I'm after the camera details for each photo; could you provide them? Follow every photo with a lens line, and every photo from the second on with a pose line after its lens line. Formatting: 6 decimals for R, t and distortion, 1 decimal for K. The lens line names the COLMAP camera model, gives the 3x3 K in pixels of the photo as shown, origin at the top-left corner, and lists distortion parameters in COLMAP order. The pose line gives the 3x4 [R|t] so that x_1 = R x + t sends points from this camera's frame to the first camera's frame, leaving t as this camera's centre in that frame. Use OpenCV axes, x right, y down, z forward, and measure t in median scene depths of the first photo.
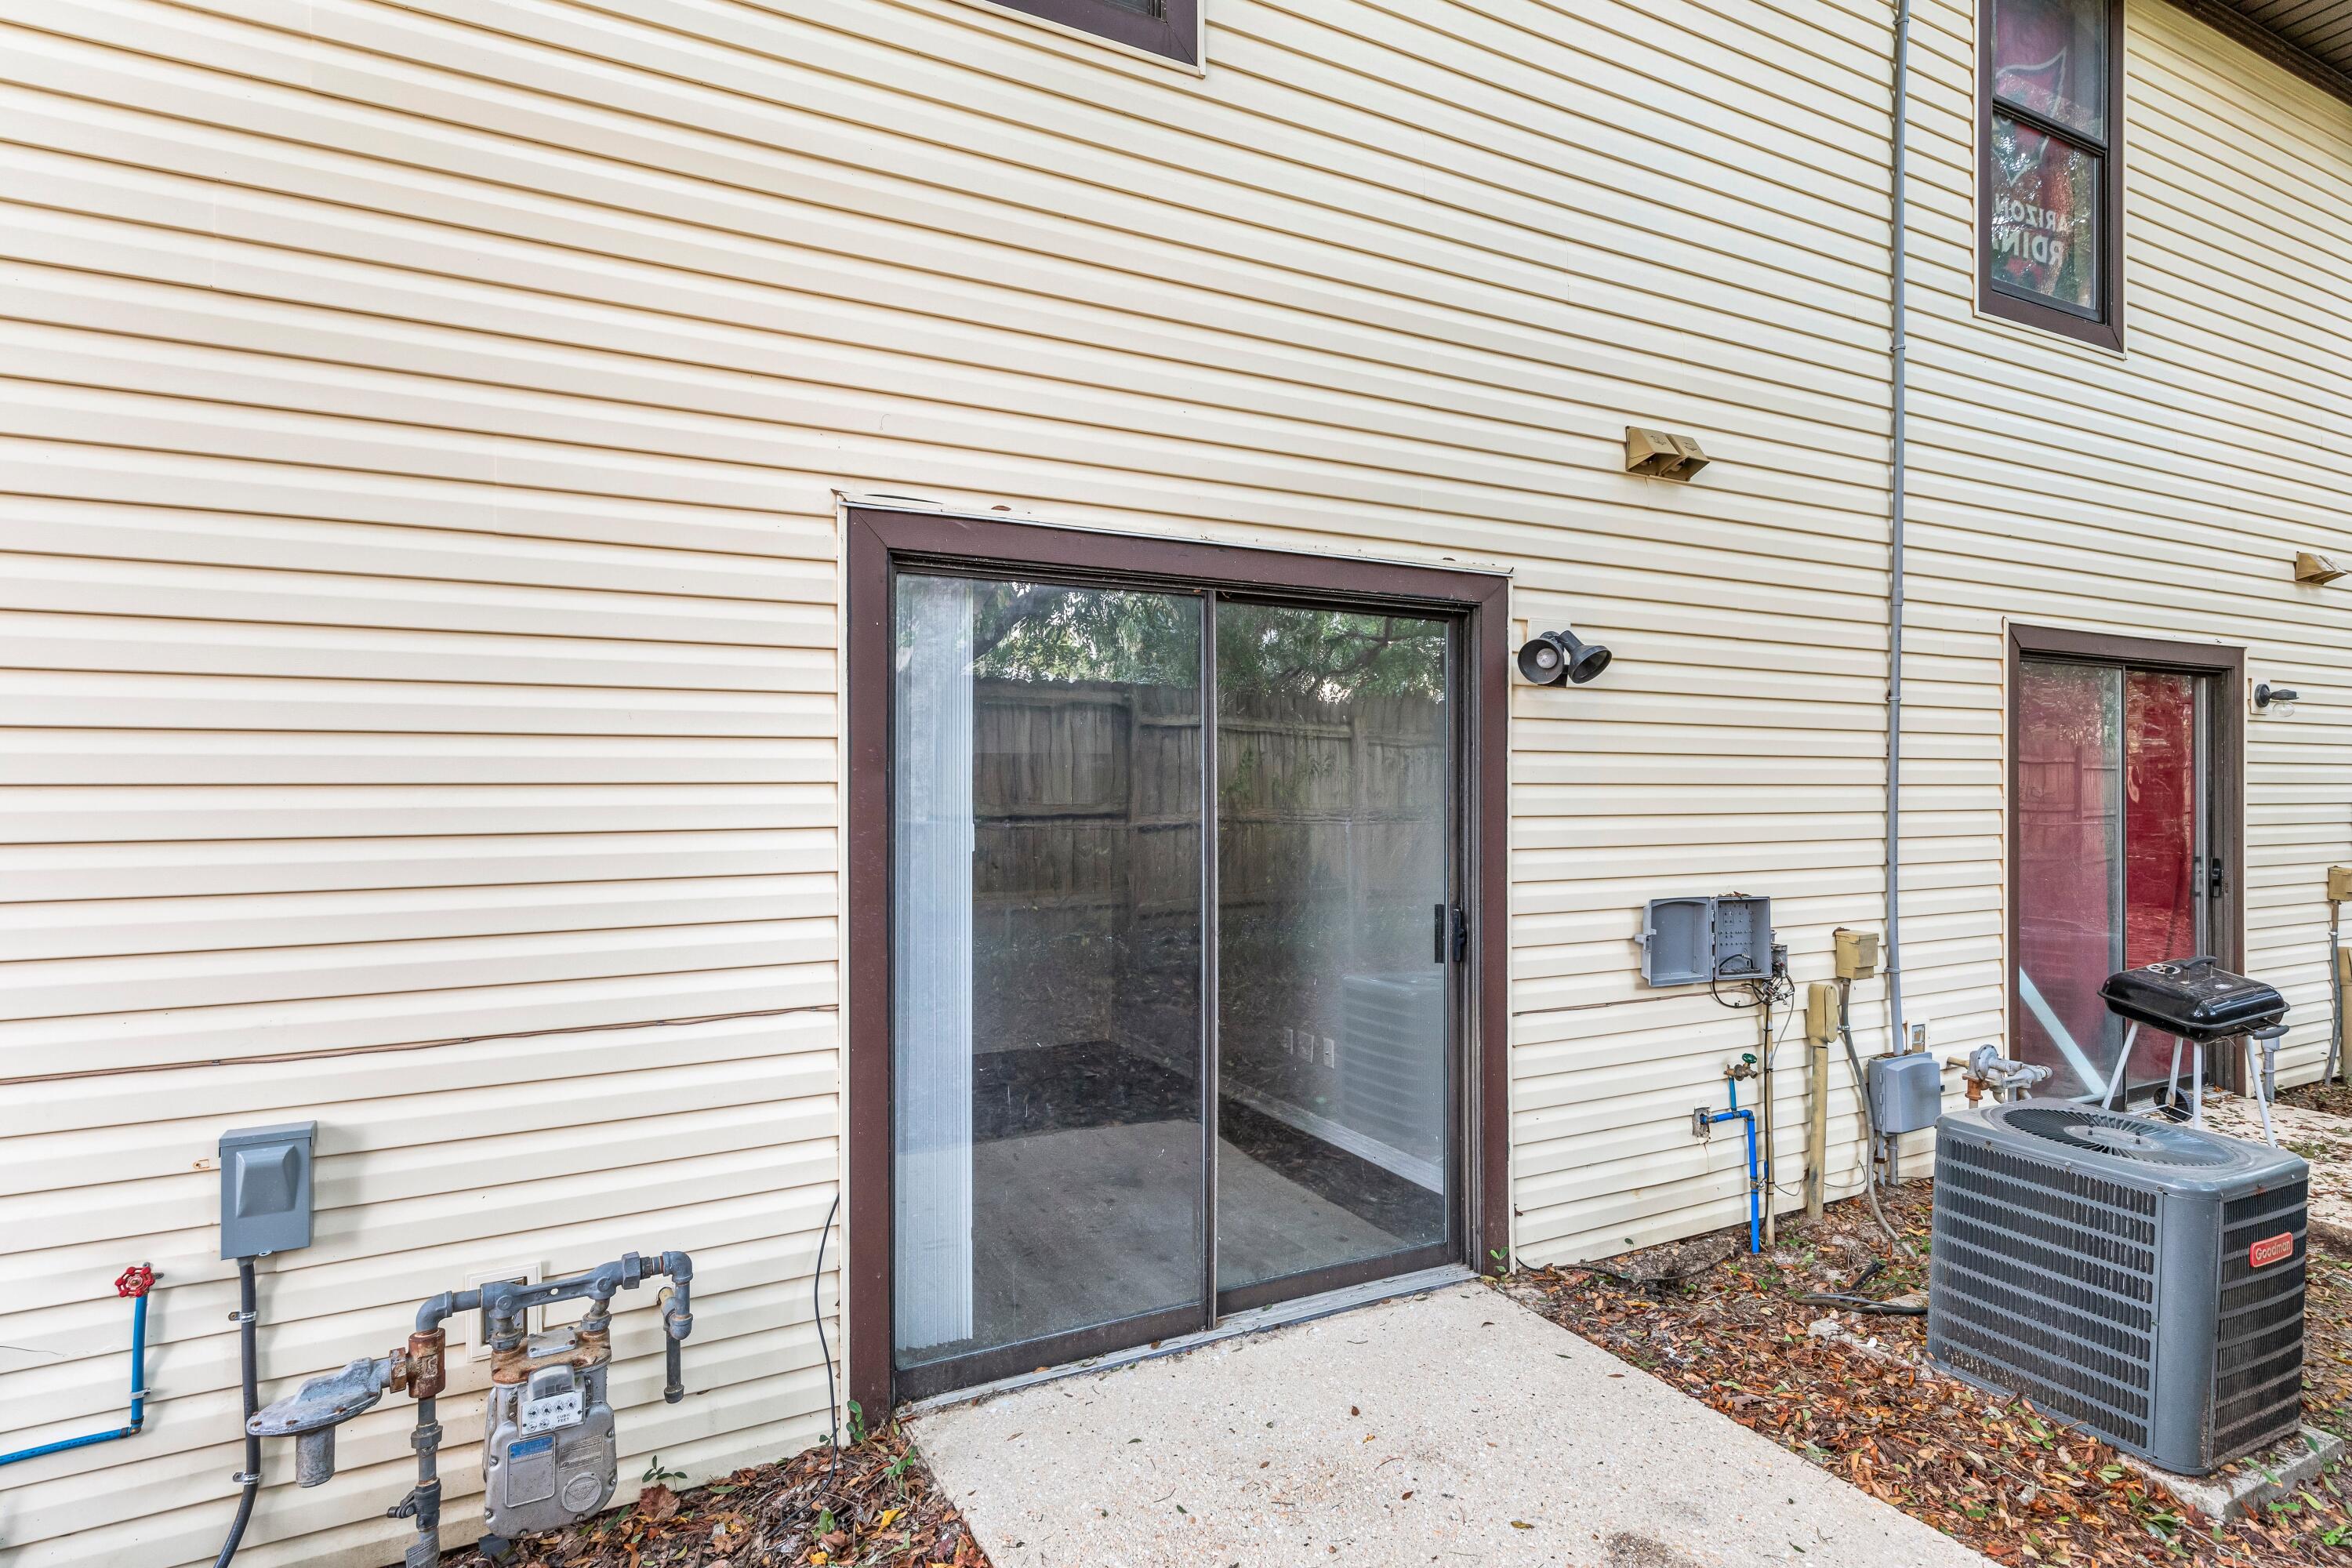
lens RADIAL K [[1215.1, 0, 1174.4], [0, 1215.1, 787.3], [0, 0, 1]] dist [0.010113, -0.000507]
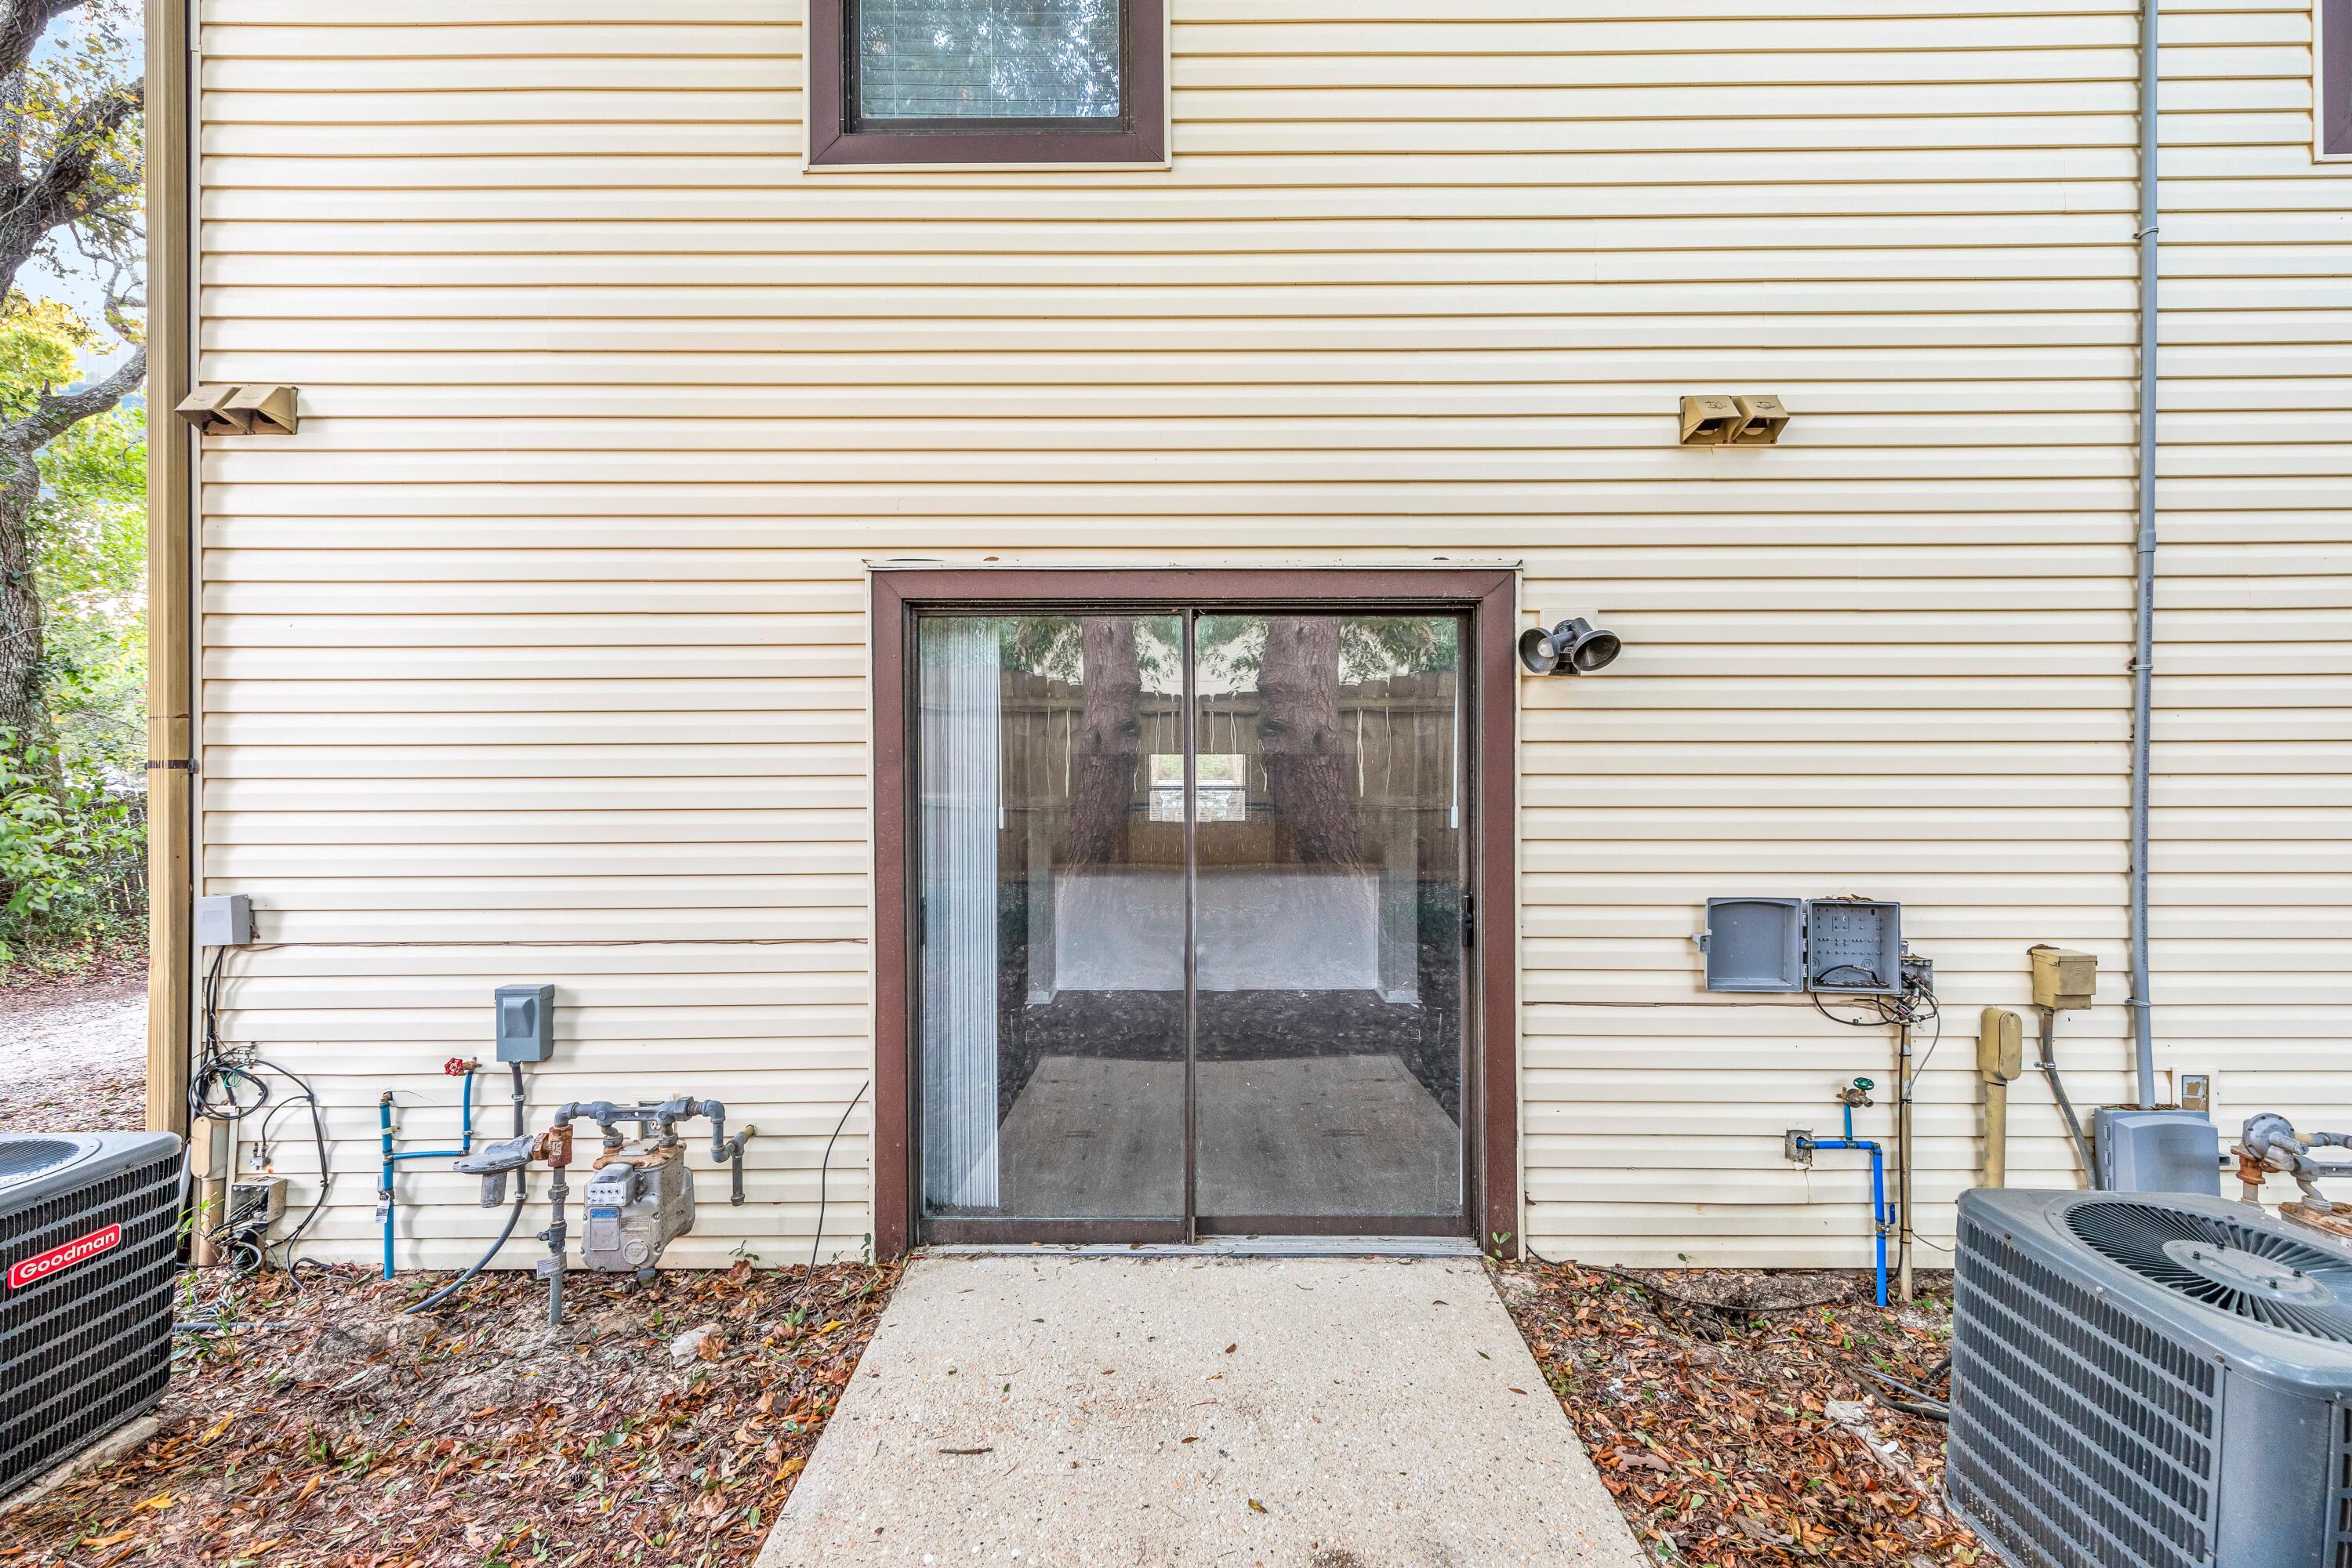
lens RADIAL K [[919.0, 0, 1176.0], [0, 919.0, 784.0], [0, 0, 1]] dist [0.006520, -0.000494]
pose [[0.883626, -0.000449, -0.468194, 0.381573], [0.001134, 0.999999, 0.001182, 0.003788], [0.468192, -0.001575, 0.883625, 0.192969]]
